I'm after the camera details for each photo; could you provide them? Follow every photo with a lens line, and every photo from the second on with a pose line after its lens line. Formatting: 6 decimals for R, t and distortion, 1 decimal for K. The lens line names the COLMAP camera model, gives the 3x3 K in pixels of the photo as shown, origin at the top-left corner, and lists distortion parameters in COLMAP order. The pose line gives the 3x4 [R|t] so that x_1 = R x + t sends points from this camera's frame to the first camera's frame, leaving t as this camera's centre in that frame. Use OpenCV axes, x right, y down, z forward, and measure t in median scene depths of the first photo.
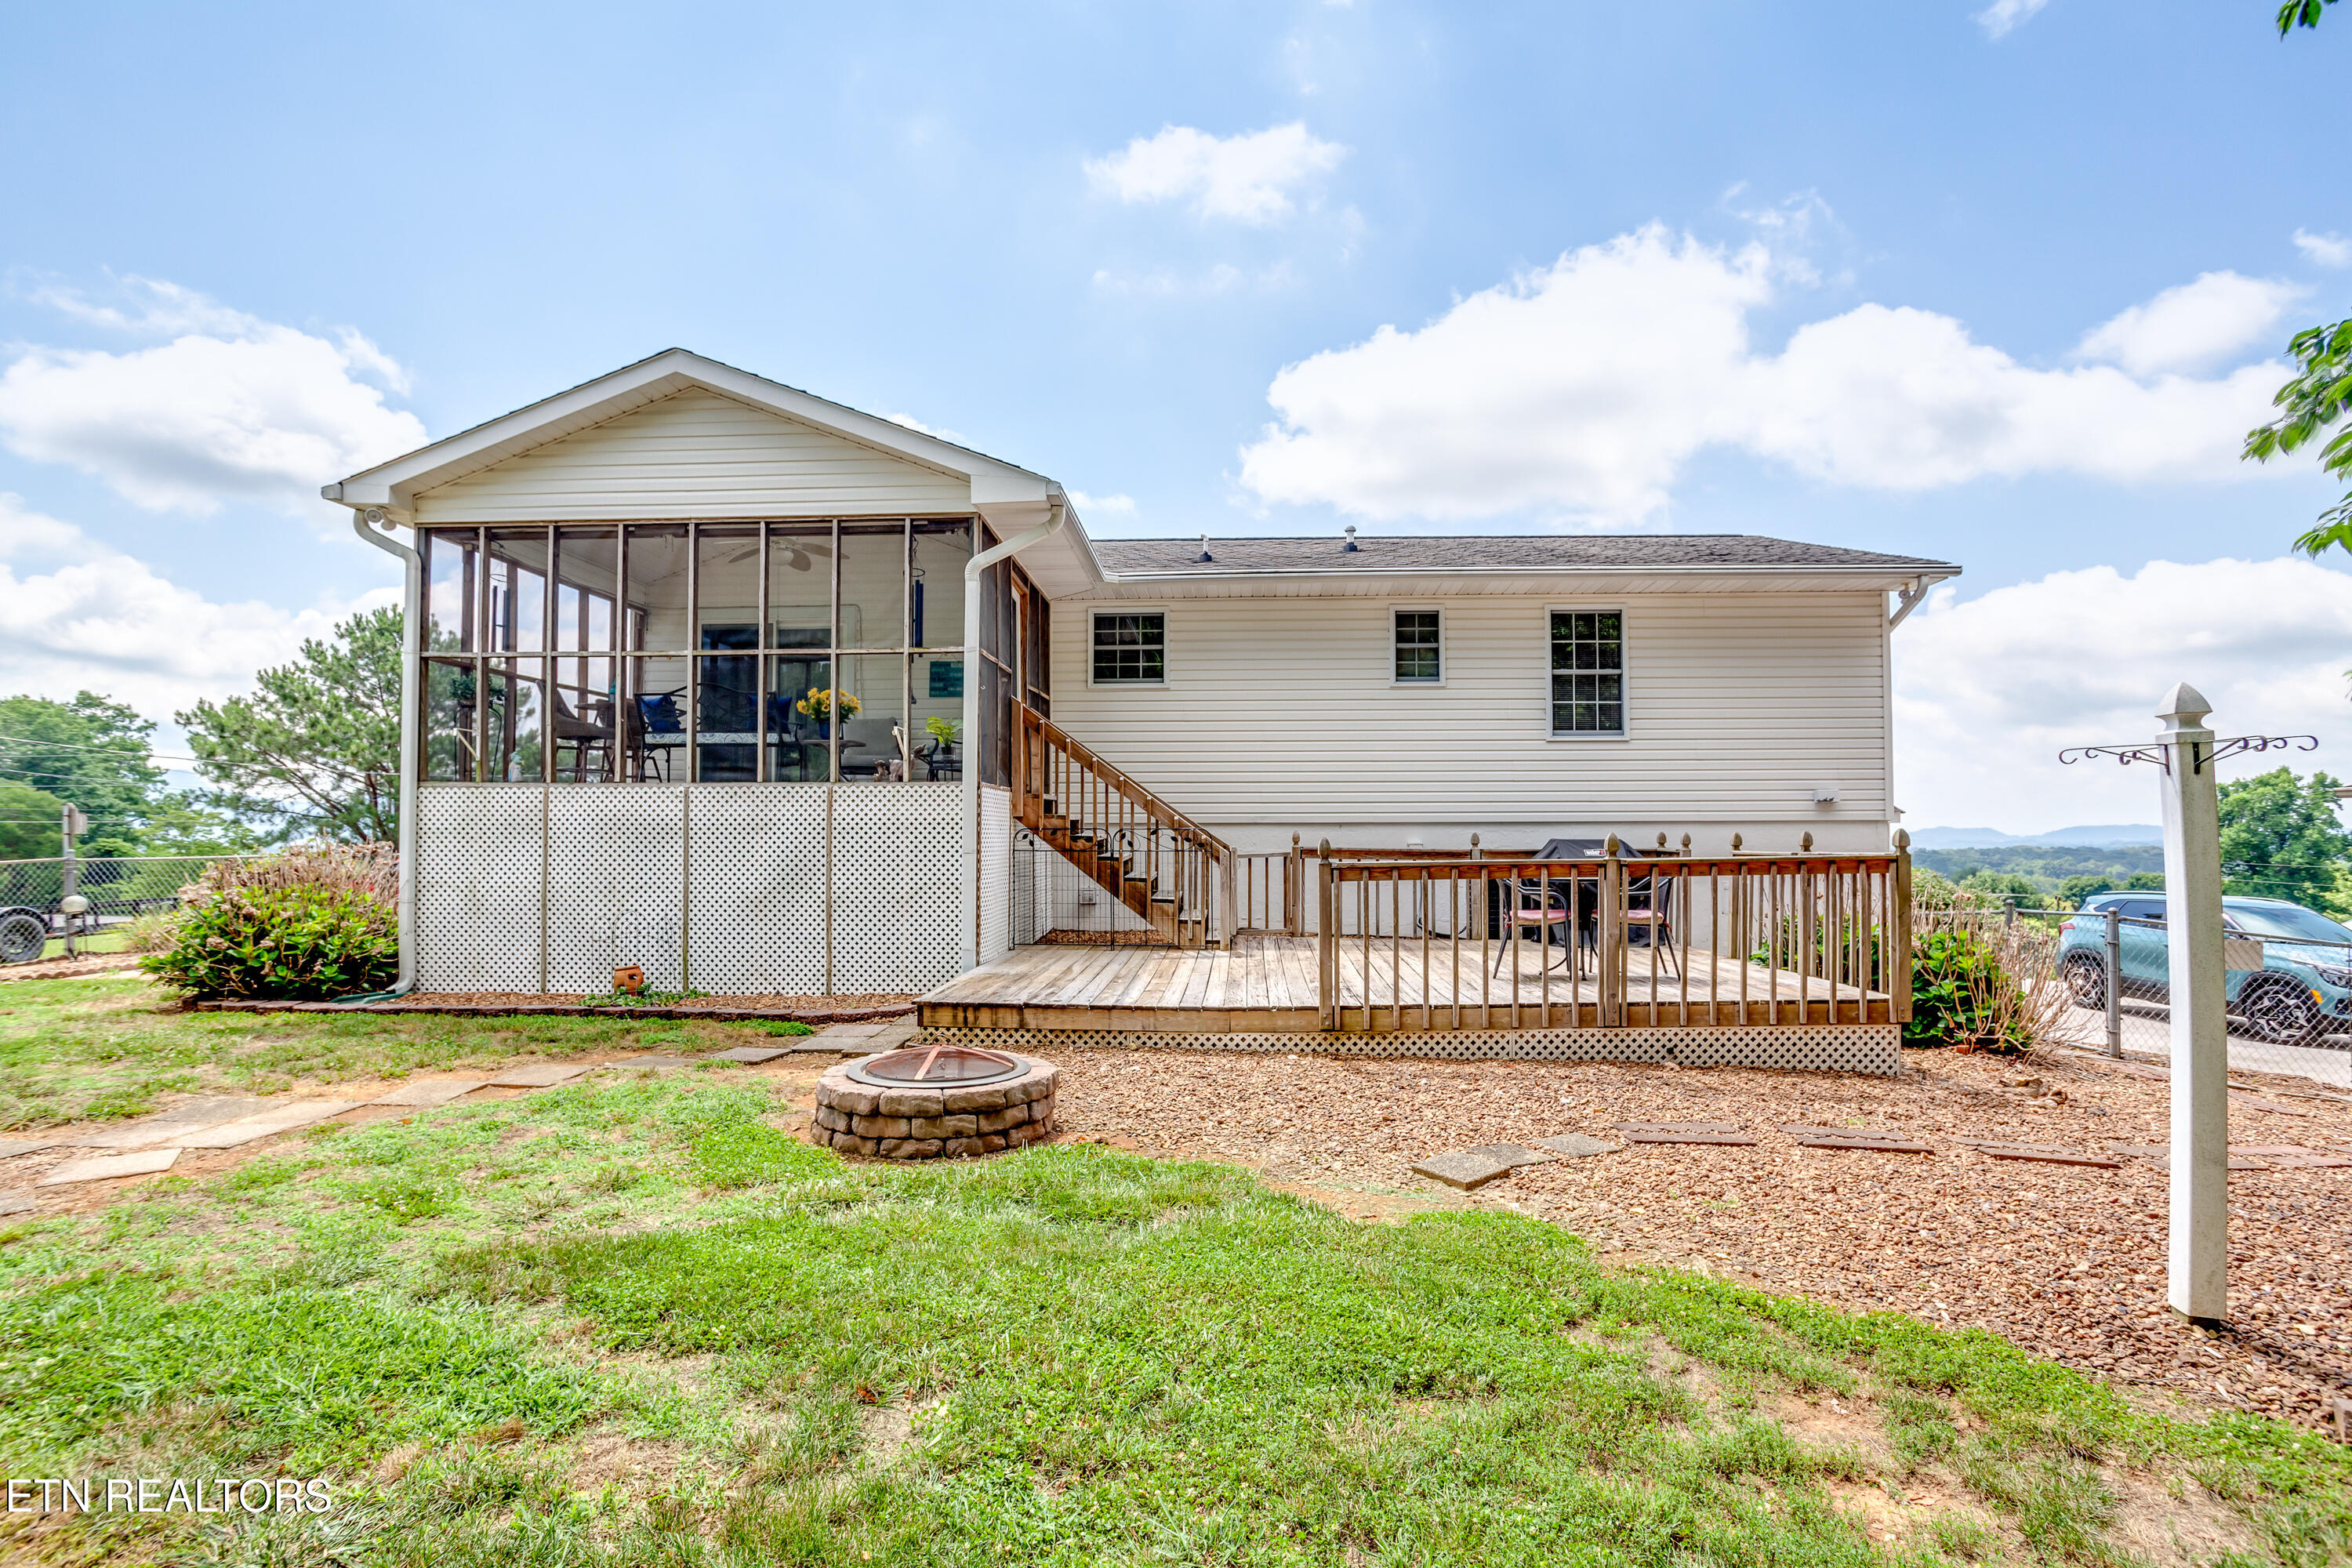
lens RADIAL K [[1138.6, 0, 1176.0], [0, 1138.6, 784.0], [0, 0, 1]] dist [-0.060340, 0.040814]
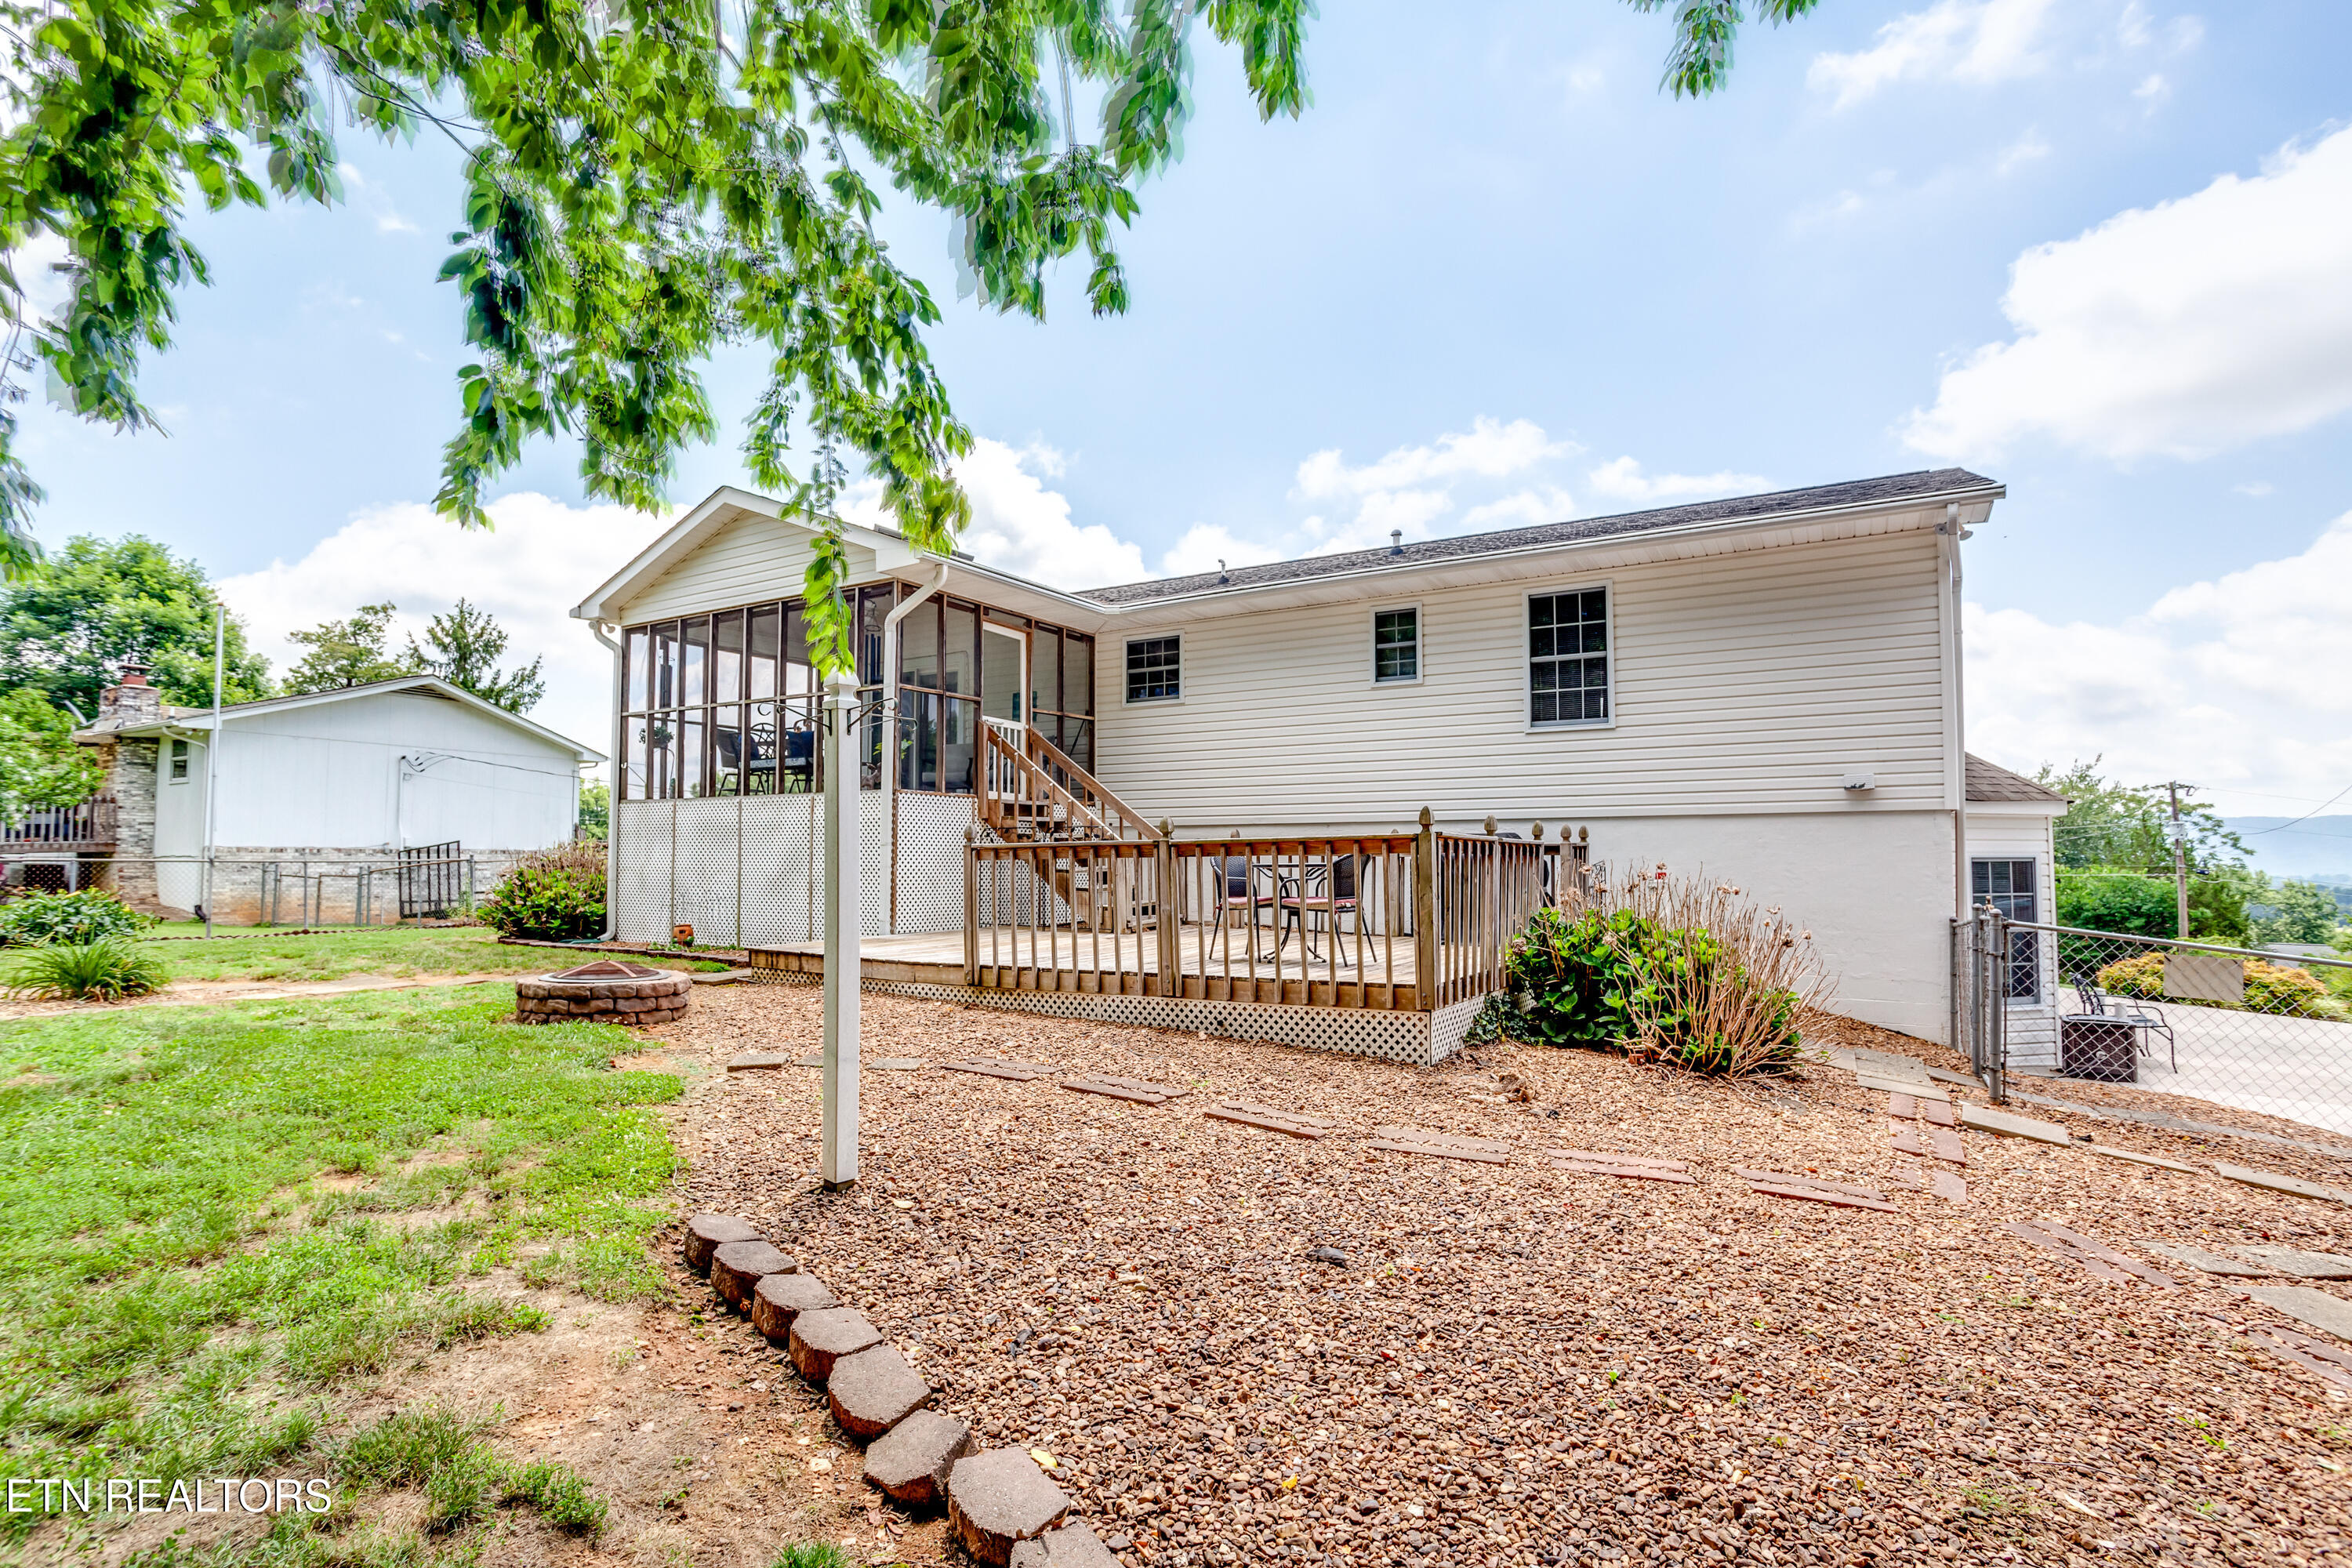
lens RADIAL K [[1138.6, 0, 1176.0], [0, 1138.6, 784.0], [0, 0, 1]] dist [-0.060340, 0.040814]
pose [[0.878837, -0.030215, -0.476164, 0.520154], [0.019334, 0.999428, -0.027734, 0.025000], [0.476730, 0.015168, 0.878919, 0.028952]]
